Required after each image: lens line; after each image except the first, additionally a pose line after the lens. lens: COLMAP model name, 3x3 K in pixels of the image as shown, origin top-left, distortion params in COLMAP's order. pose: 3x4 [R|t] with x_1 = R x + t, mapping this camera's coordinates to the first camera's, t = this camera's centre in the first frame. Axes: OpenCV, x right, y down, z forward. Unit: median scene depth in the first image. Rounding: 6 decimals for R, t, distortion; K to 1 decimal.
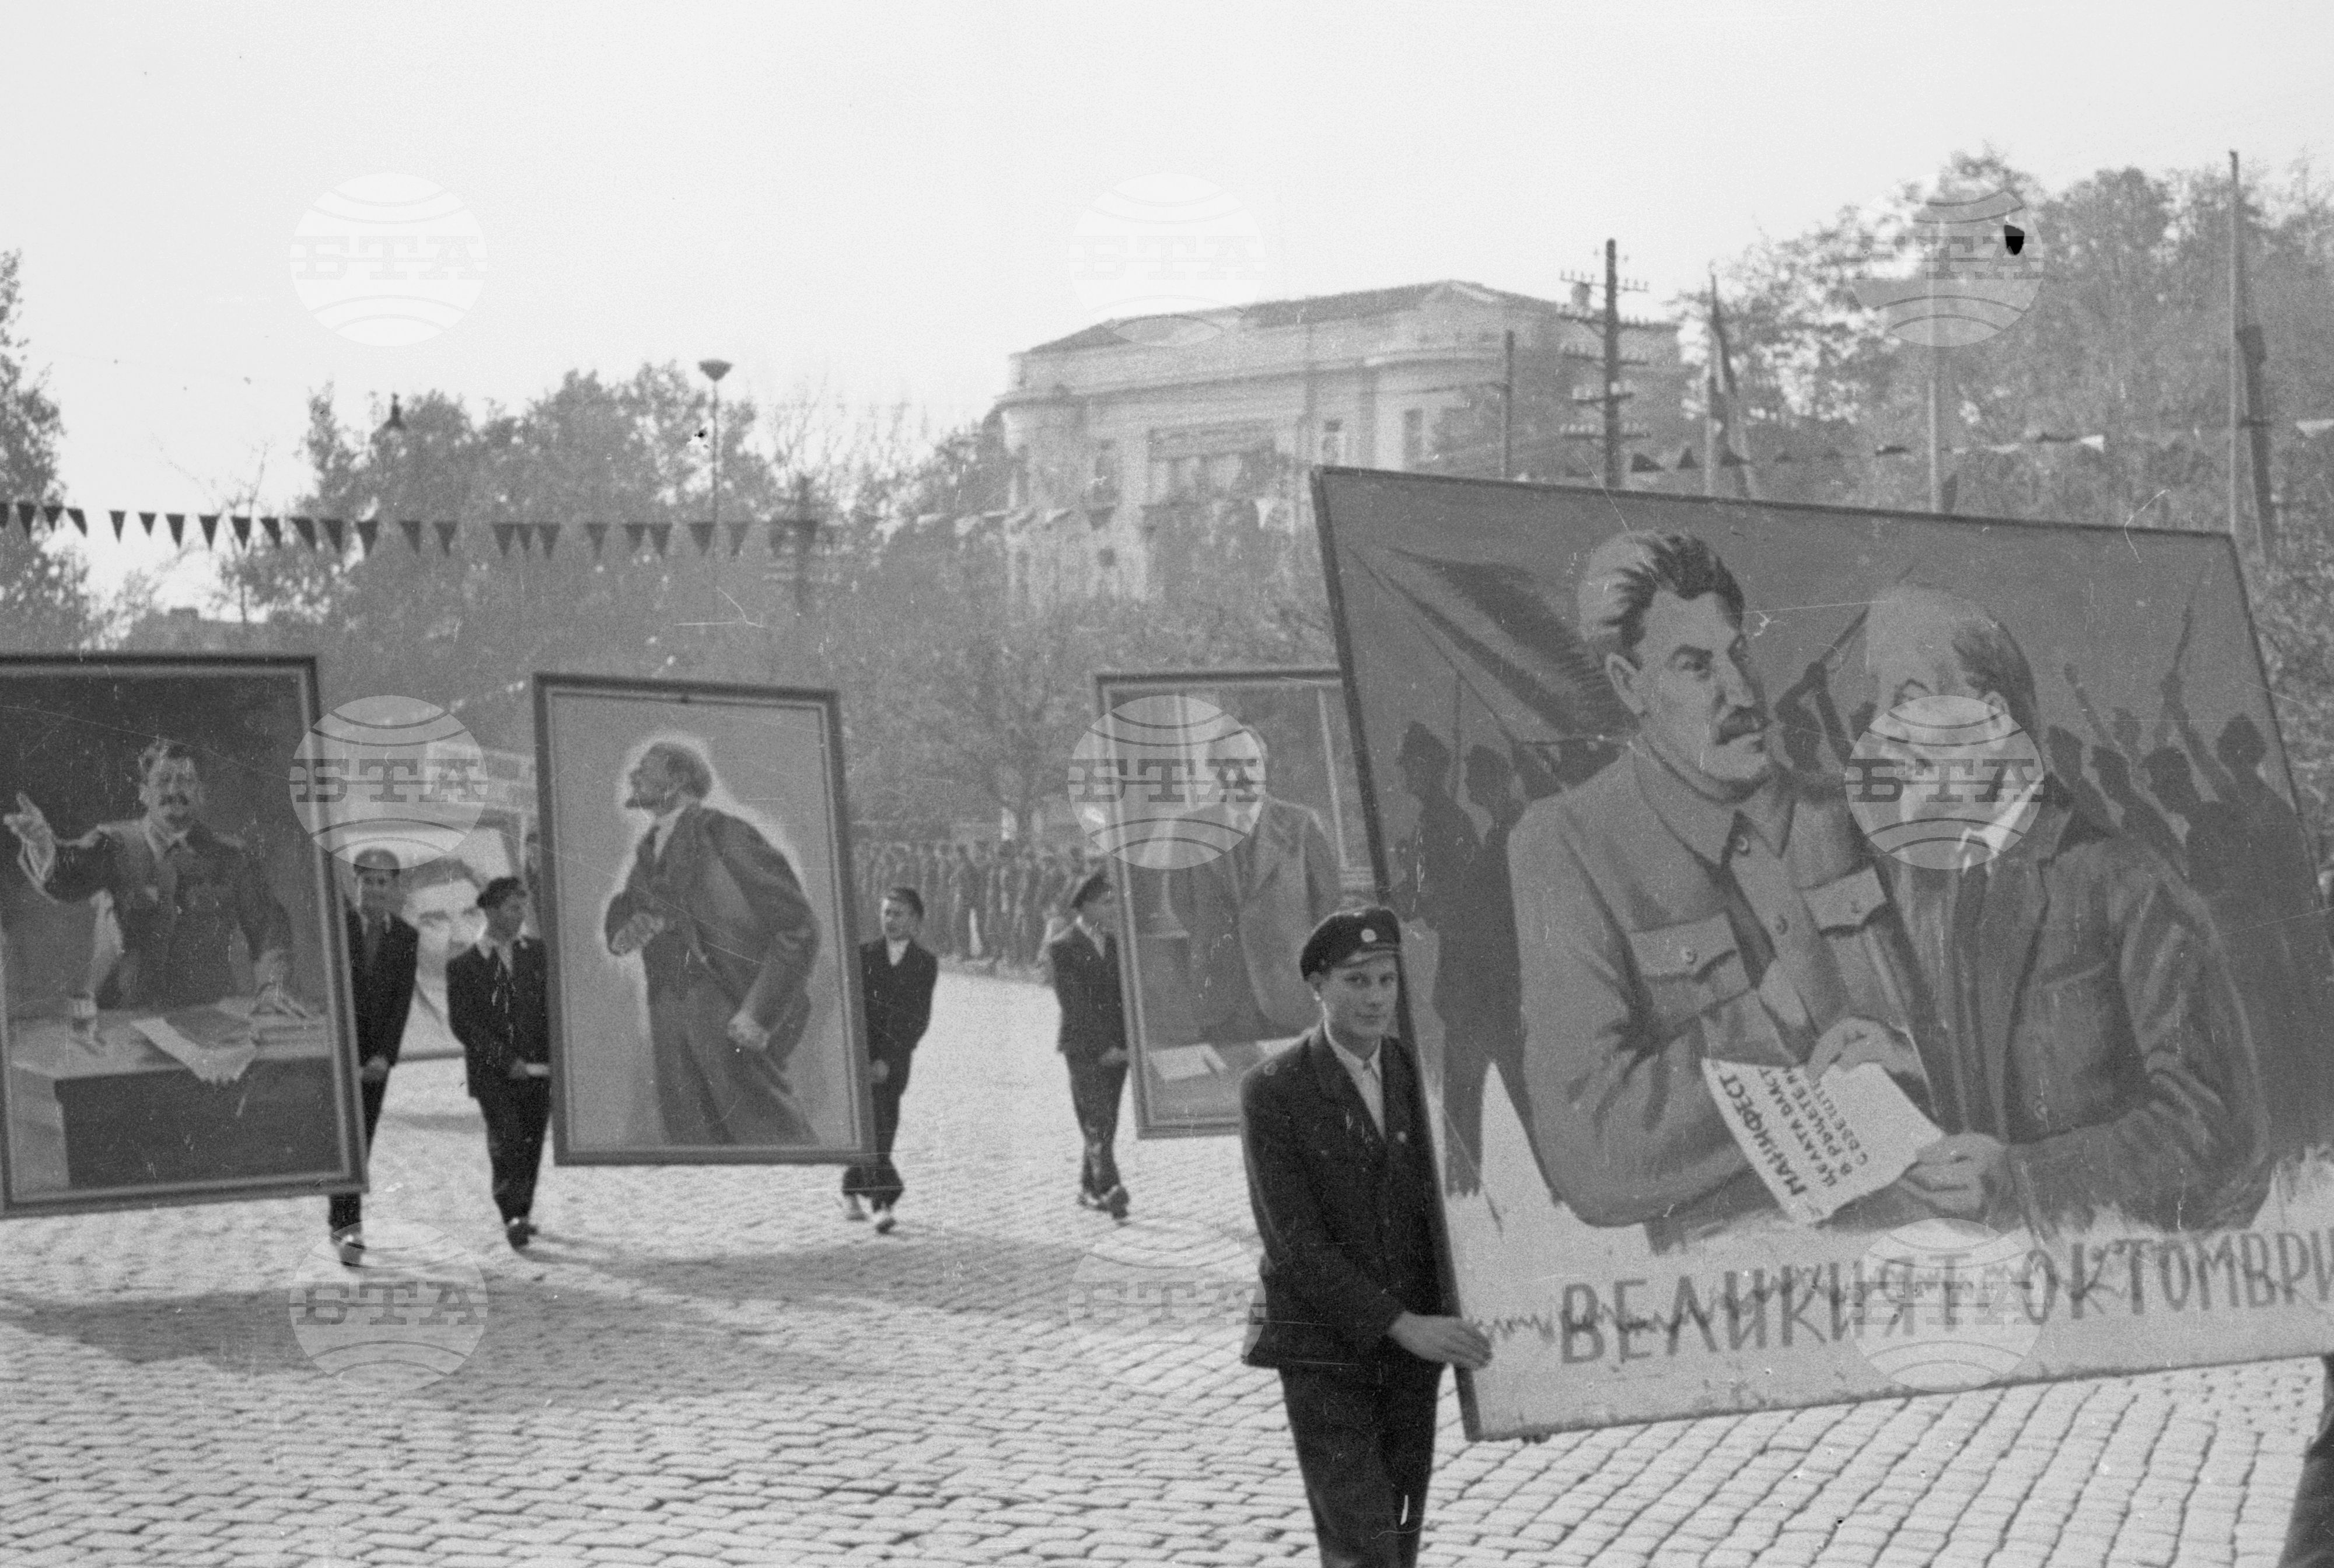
lens RADIAL K [[3654.1, 0, 1187.7], [0, 3654.1, 776.6], [0, 0, 1]] dist [0.260220, -0.534775]
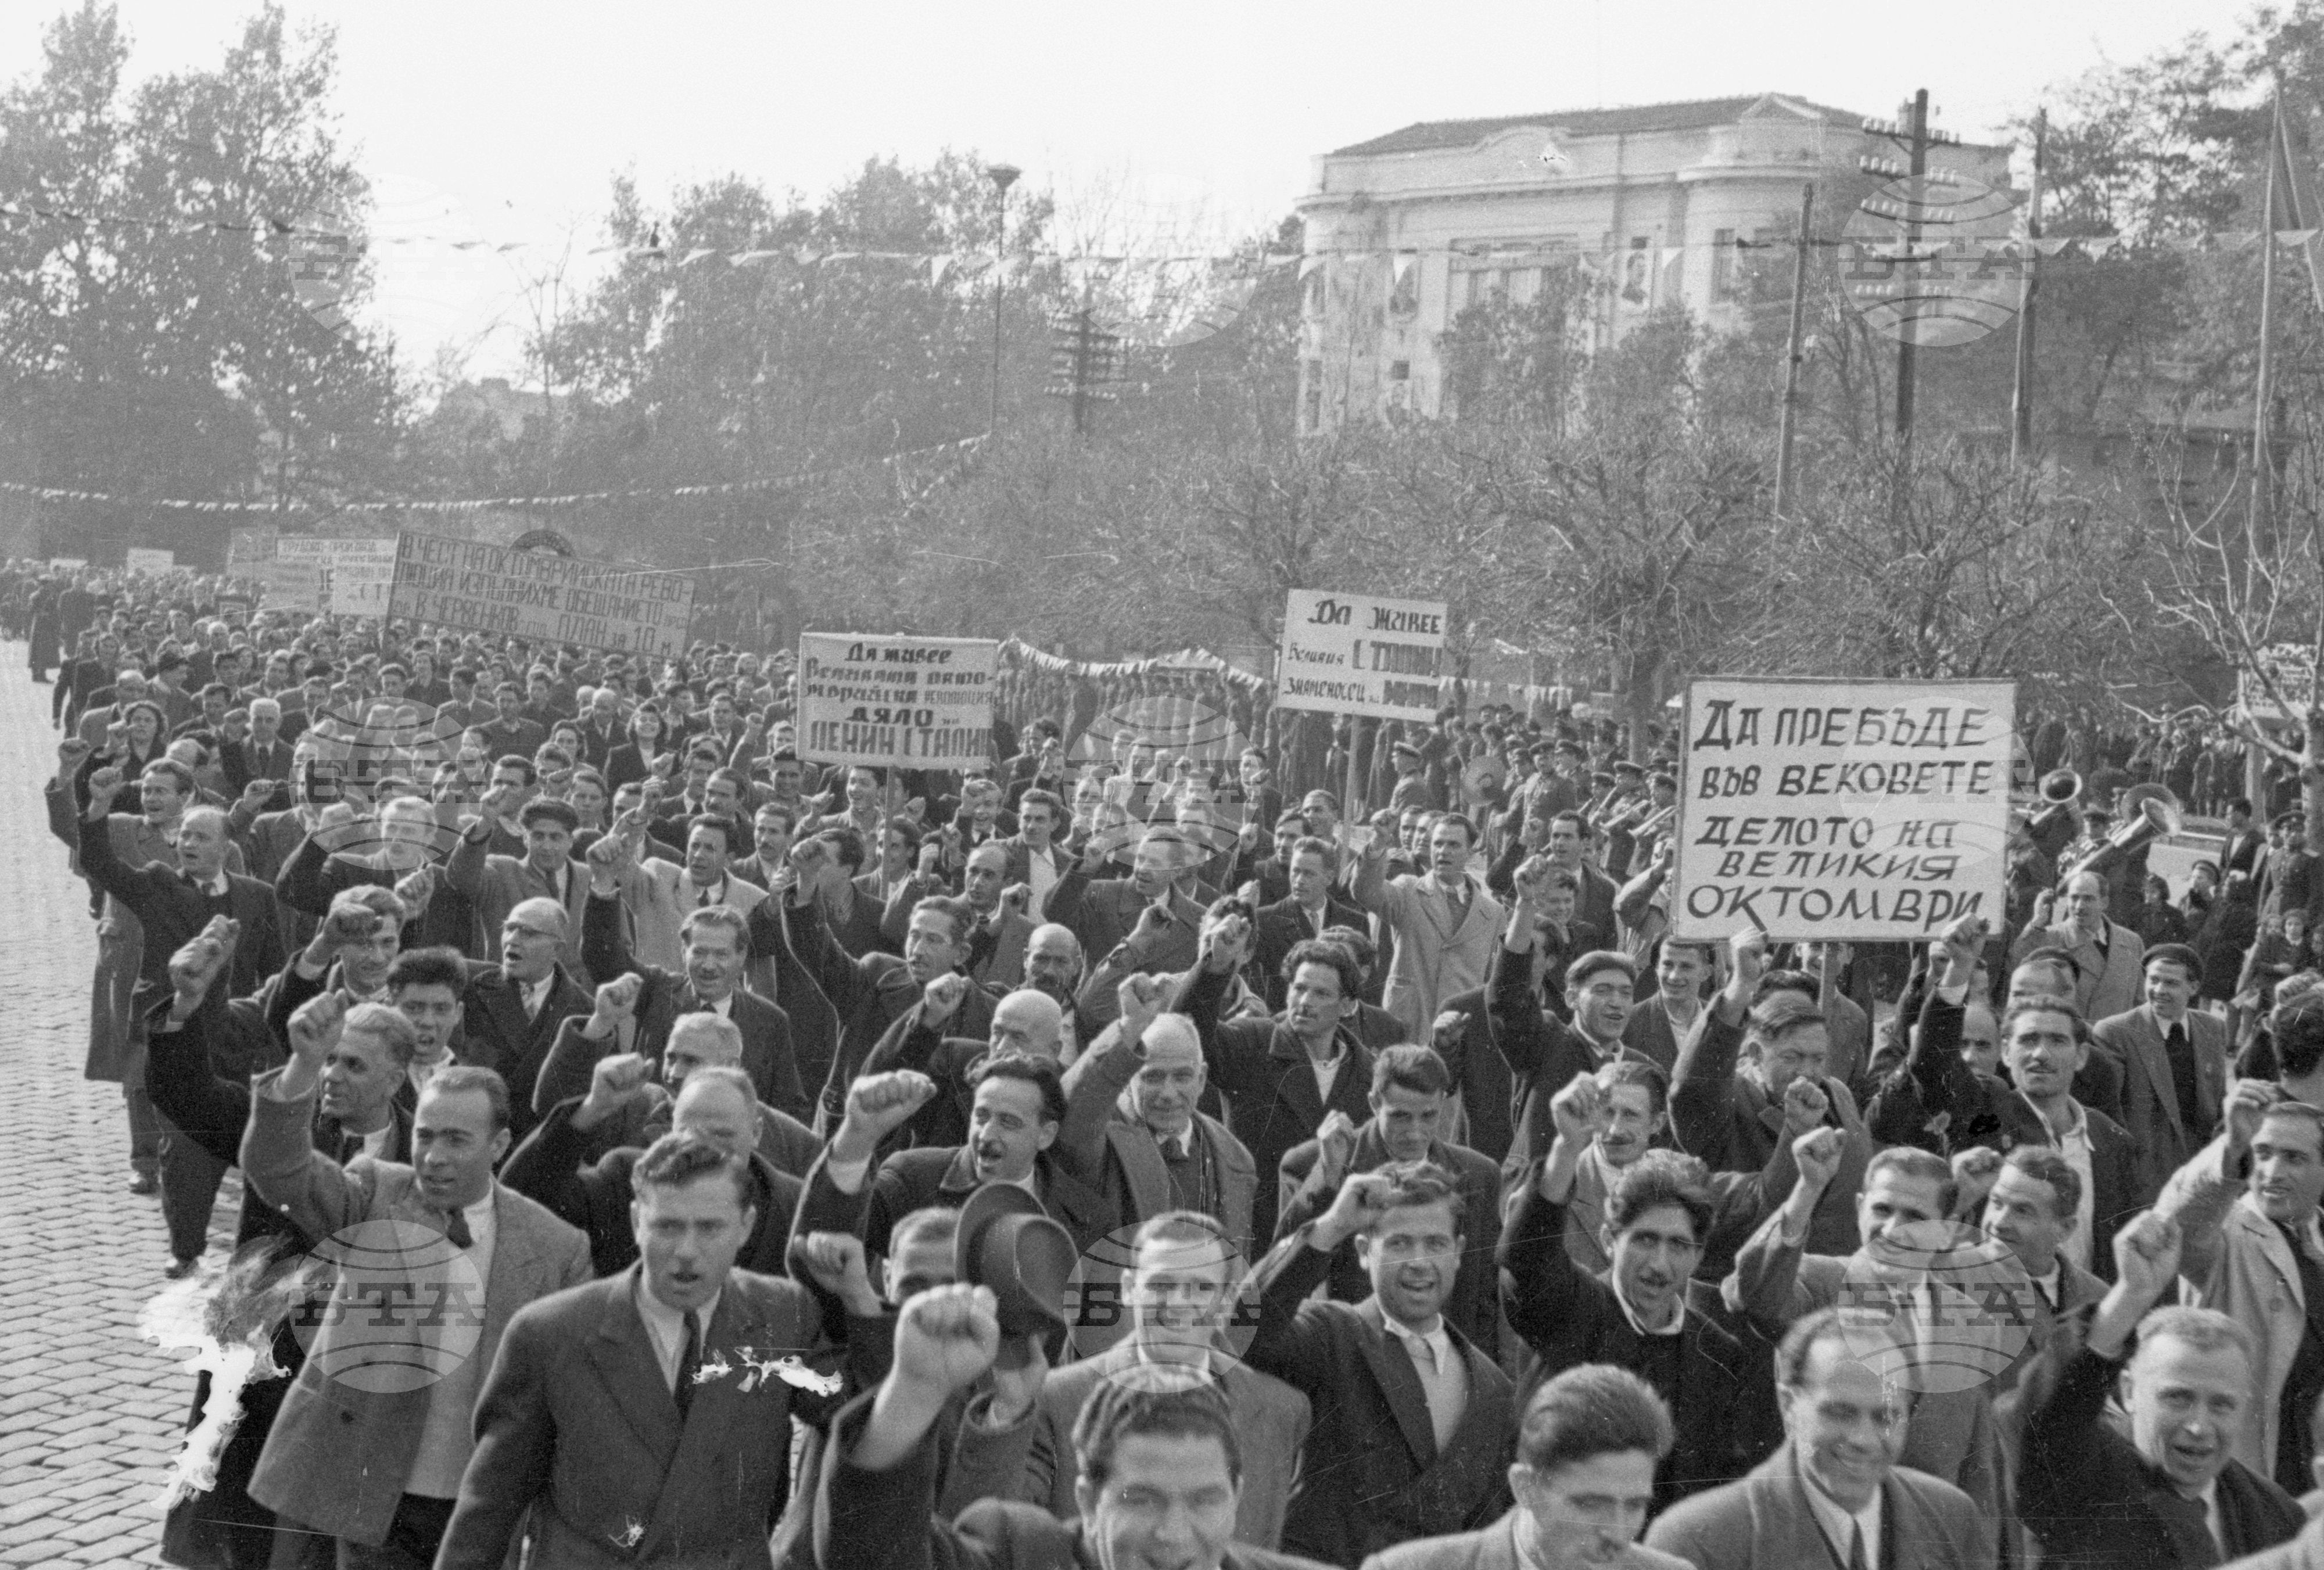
lens RADIAL K [[3574.0, 0, 1217.8], [0, 3574.0, 787.8], [0, 0, 1]] dist [0.219895, -0.345972]
pose [[0.995243, 0.051332, -0.082801, 0.018716], [-0.044583, 0.995684, 0.081396, -0.031352], [0.086622, -0.077317, 0.993236, 0.038768]]
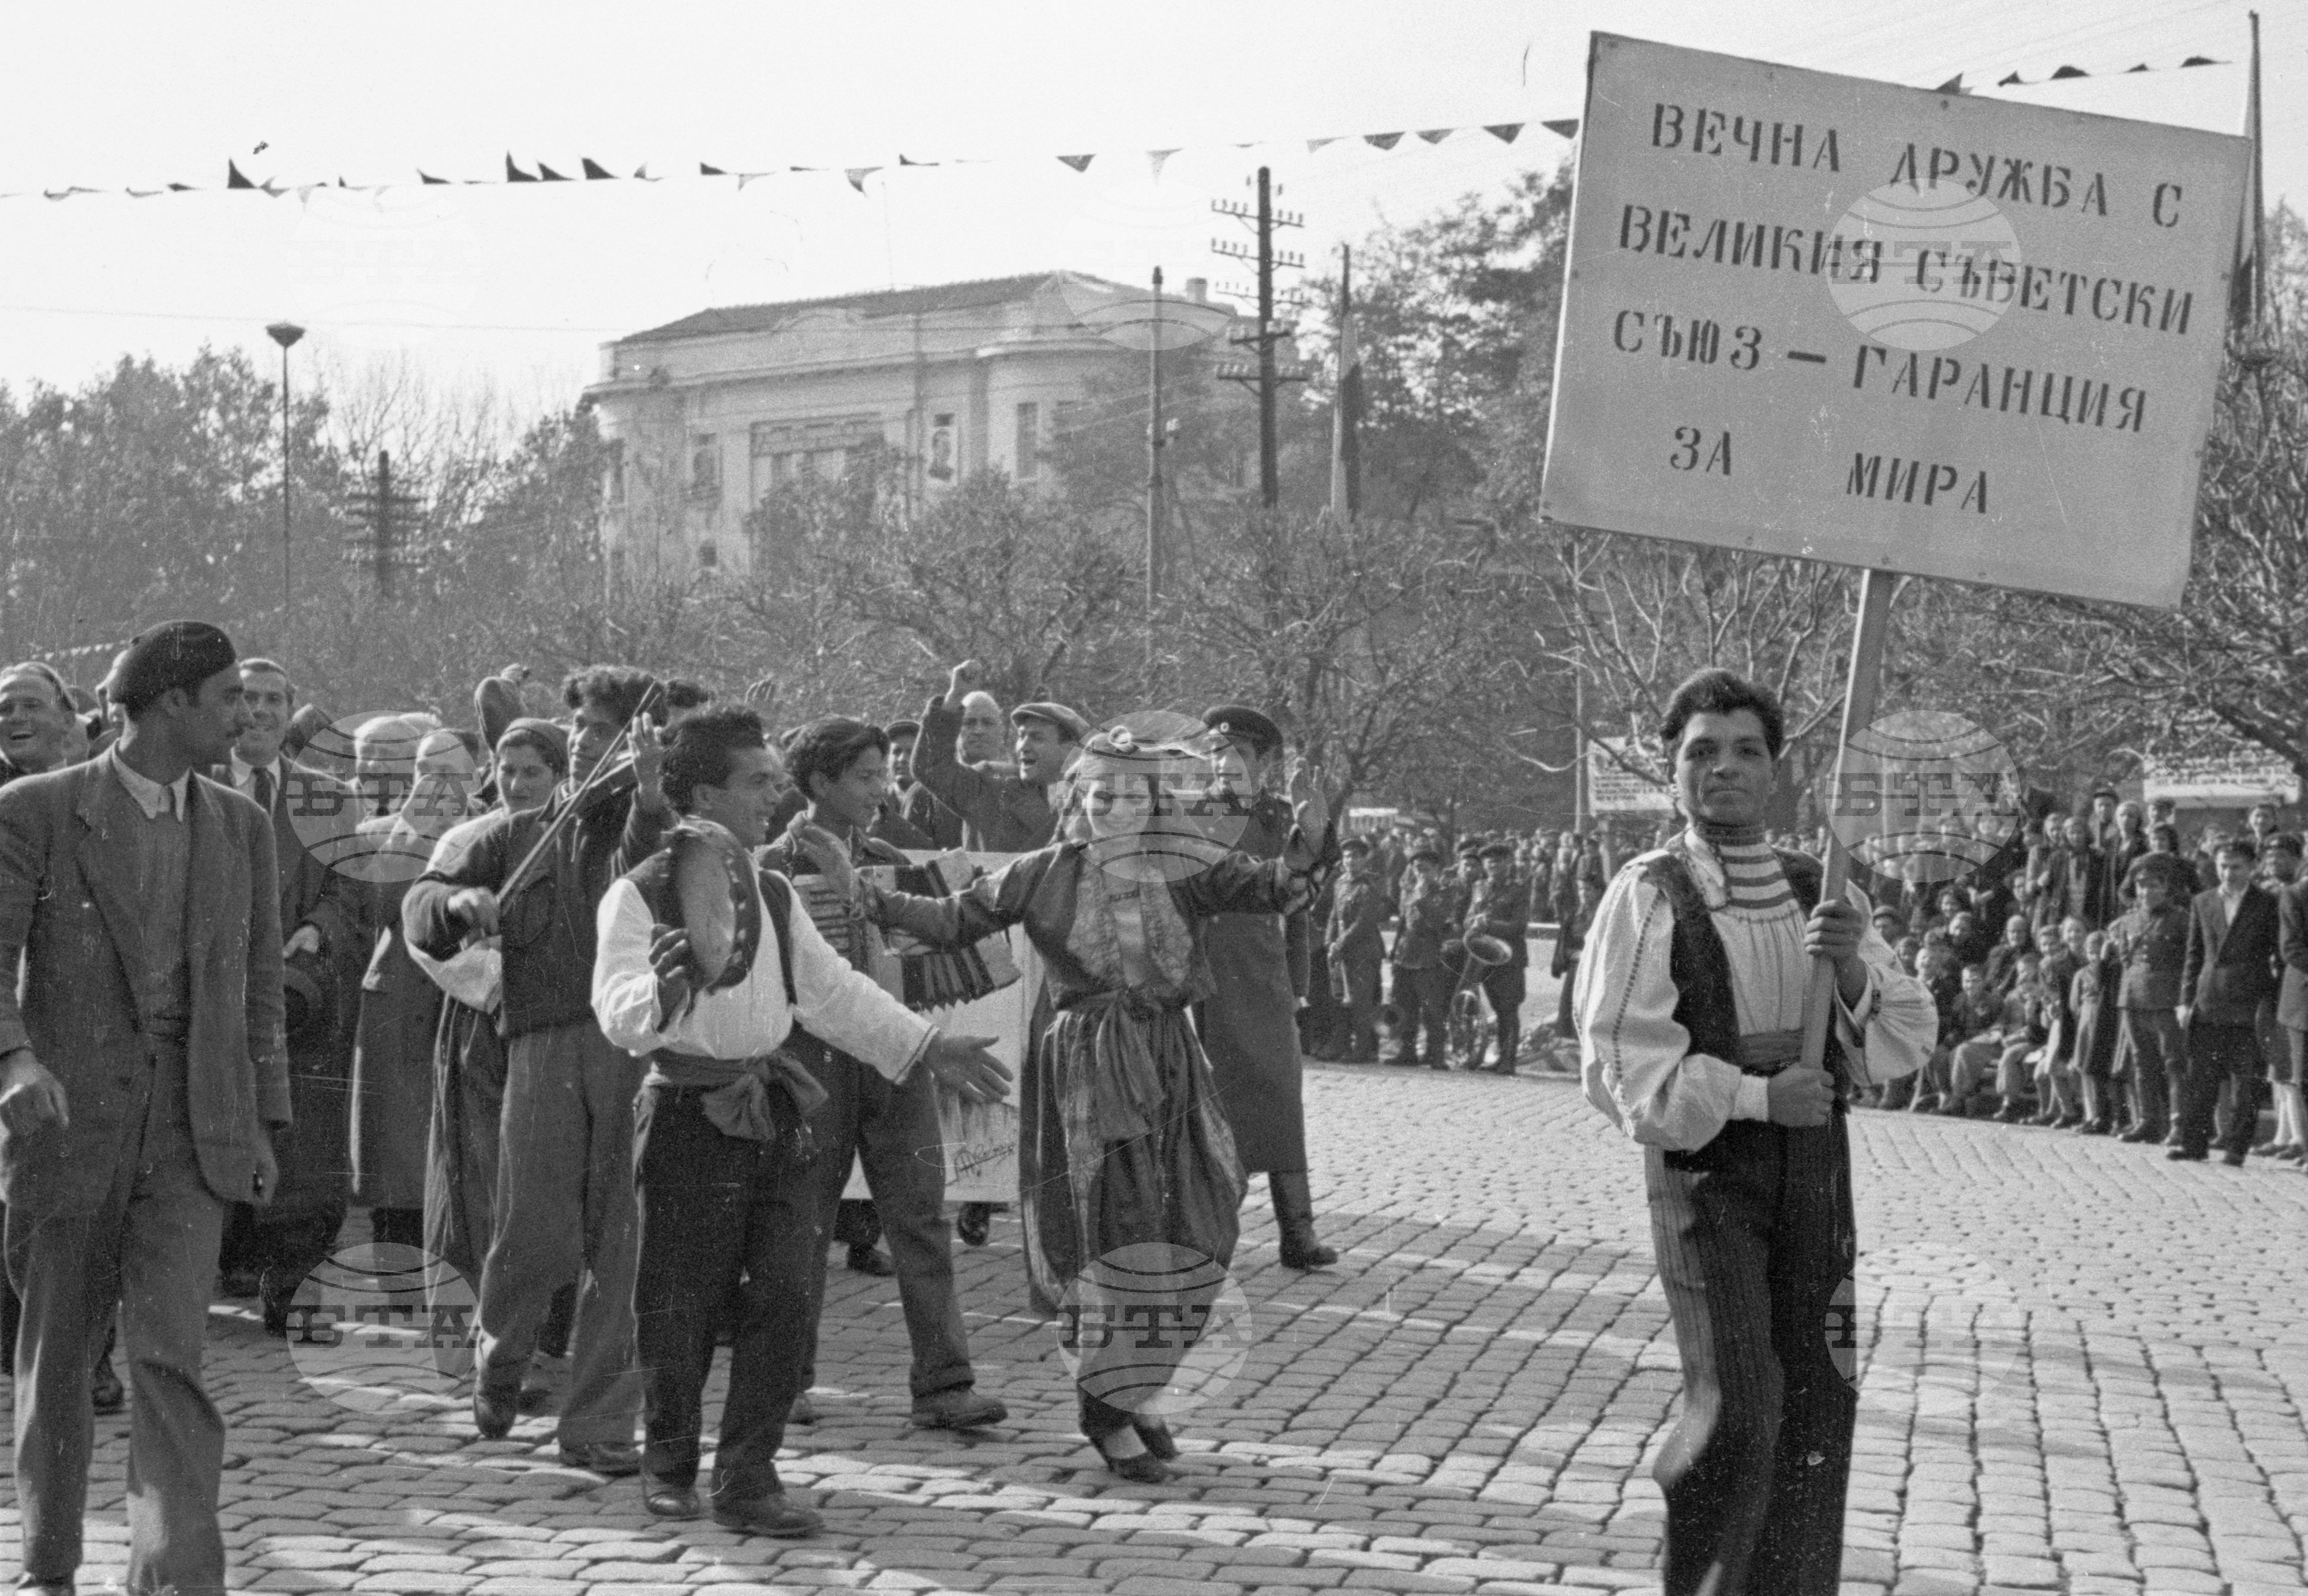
lens RADIAL K [[3525.9, 0, 1072.3], [0, 3525.9, 801.7], [0, 0, 1]] dist [0.191765, -0.069031]
pose [[0.995789, -0.005662, 0.091501, -0.015535], [0.007597, 0.999754, -0.020817, 0.030422], [-0.091361, 0.021425, 0.995587, 0.098423]]
